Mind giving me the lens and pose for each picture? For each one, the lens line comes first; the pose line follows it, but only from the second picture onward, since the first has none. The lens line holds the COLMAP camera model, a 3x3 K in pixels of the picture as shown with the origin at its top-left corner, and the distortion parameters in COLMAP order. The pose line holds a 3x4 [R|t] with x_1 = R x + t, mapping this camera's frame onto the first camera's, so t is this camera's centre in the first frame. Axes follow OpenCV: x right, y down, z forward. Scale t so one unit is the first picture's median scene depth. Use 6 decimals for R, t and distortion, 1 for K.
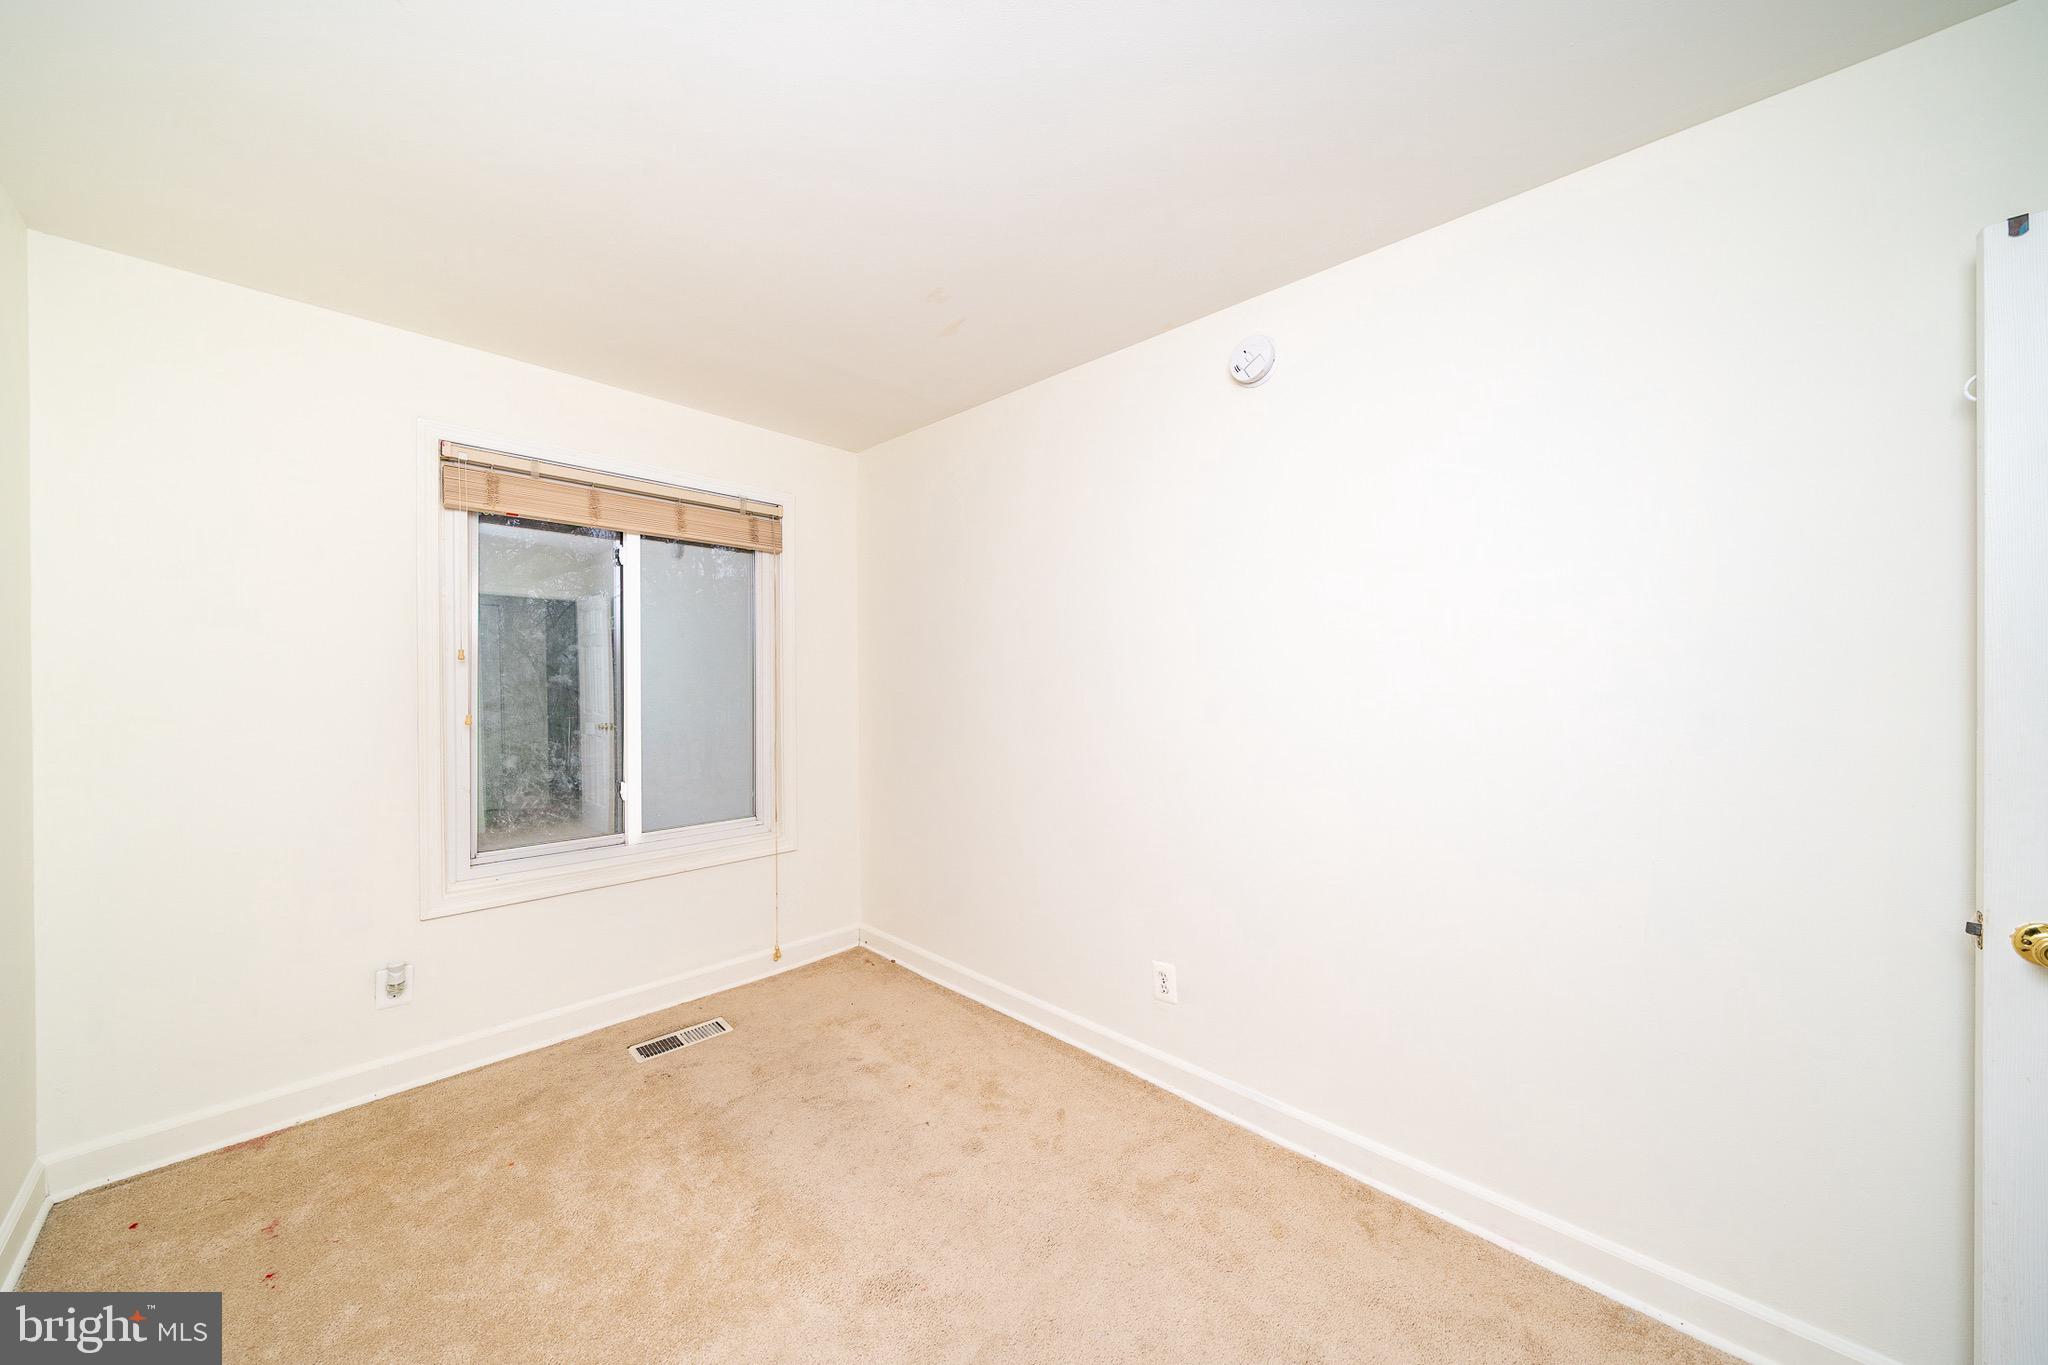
lens RADIAL K [[711.6, 0, 1024.0], [0, 711.6, 682.5], [0, 0, 1]] dist [-0.000396, 0.000030]
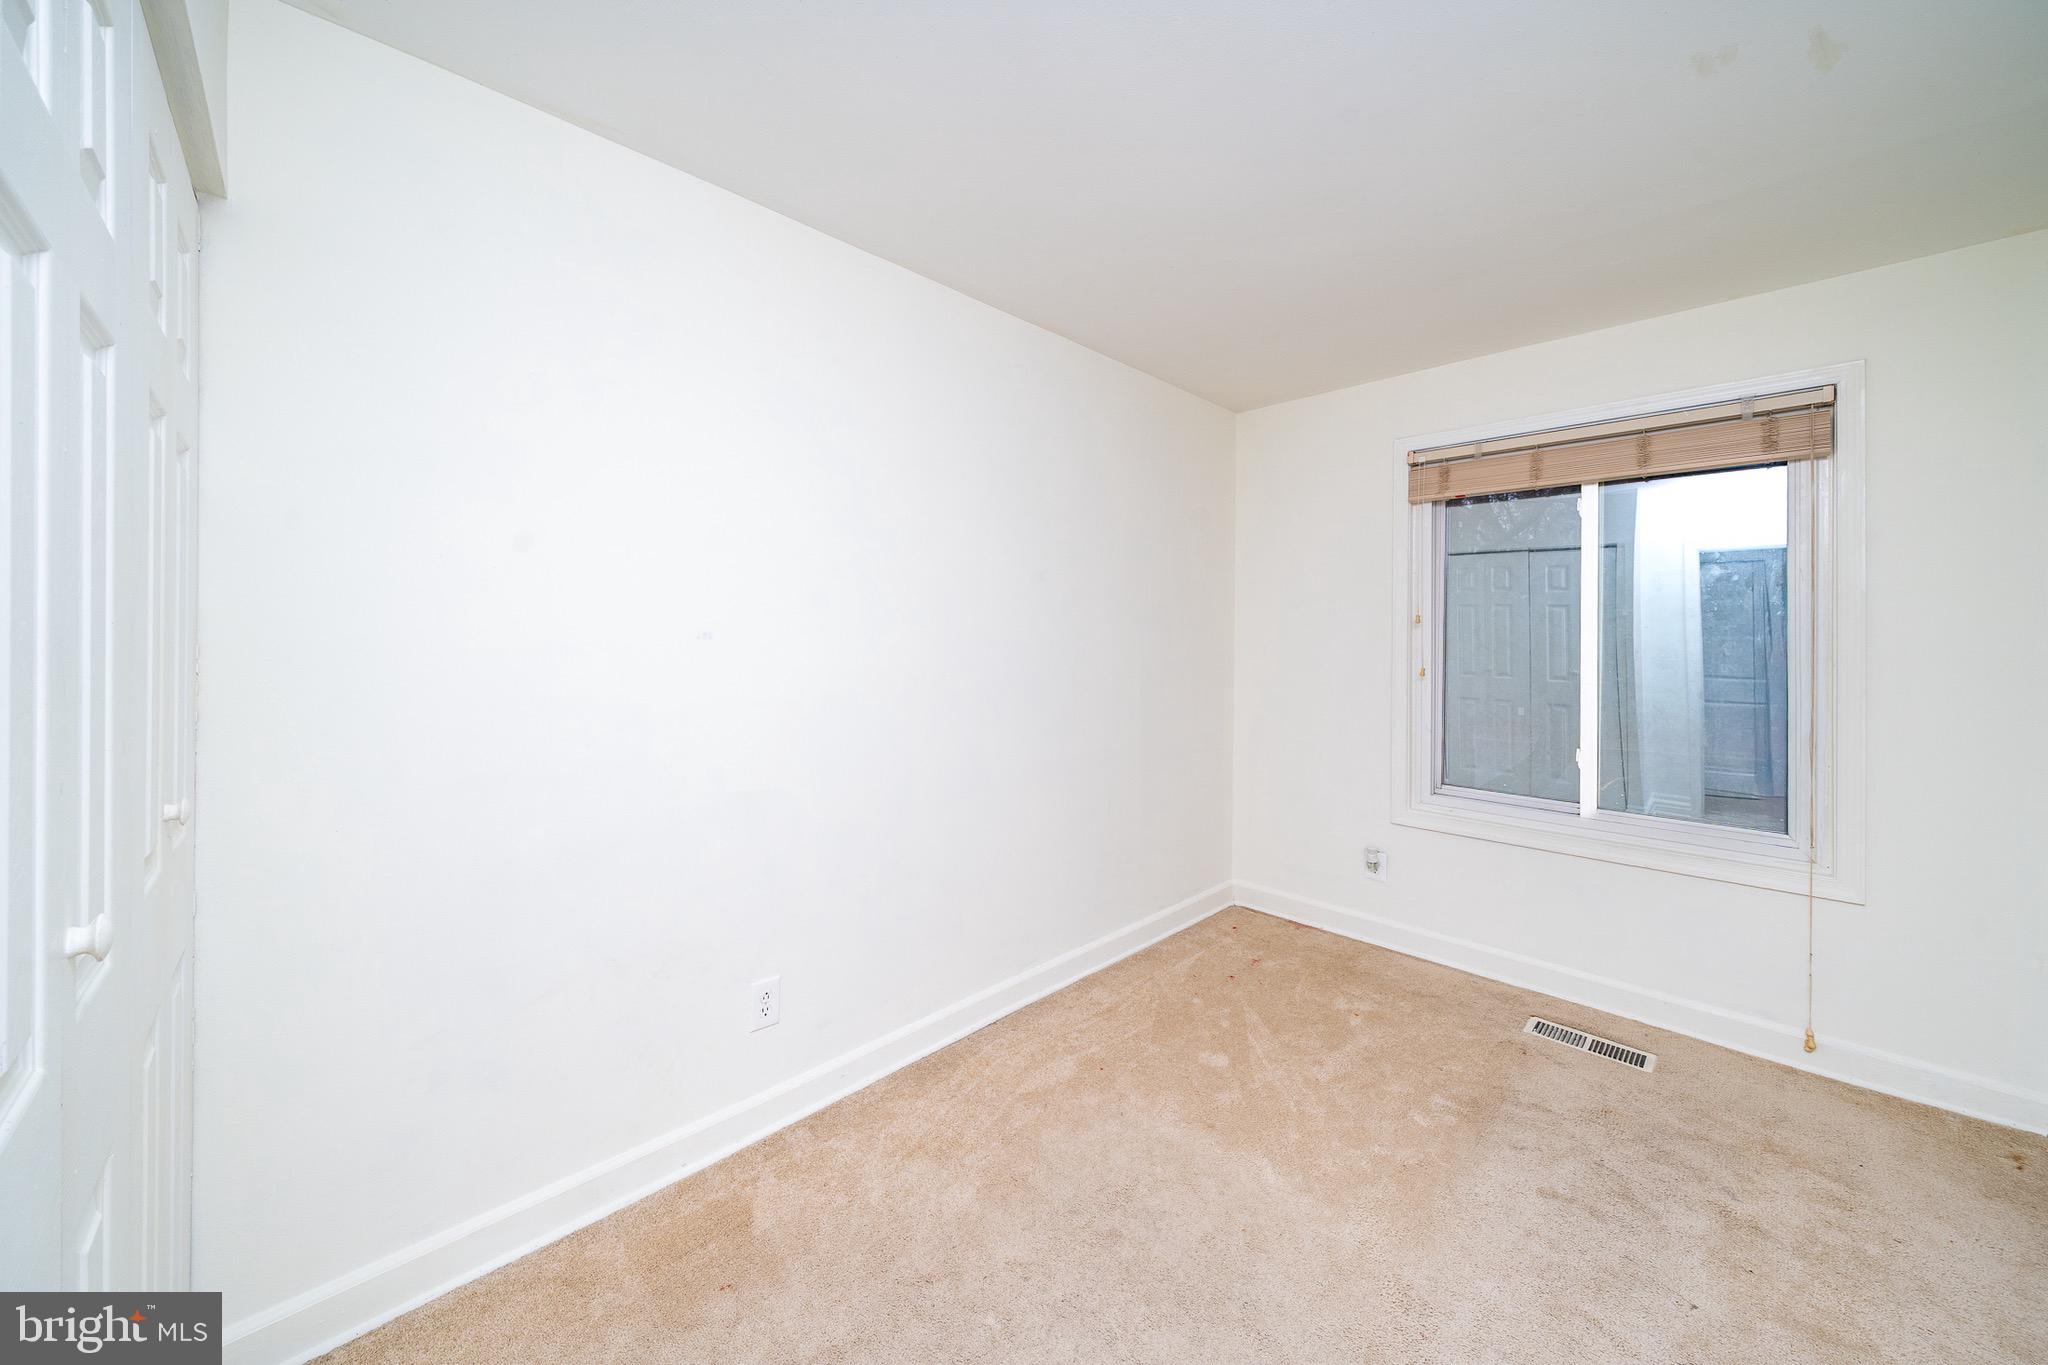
lens RADIAL K [[723.0, 0, 1015.5], [0, 723.0, 626.0], [0, 0, 1]] dist [-0.006133, 0.000241]
pose [[-0.037026, -0.019575, -0.999123, 0.428002], [-0.013673, 0.999724, -0.019080, 0.006303], [0.999221, 0.012954, -0.037283, 0.294607]]
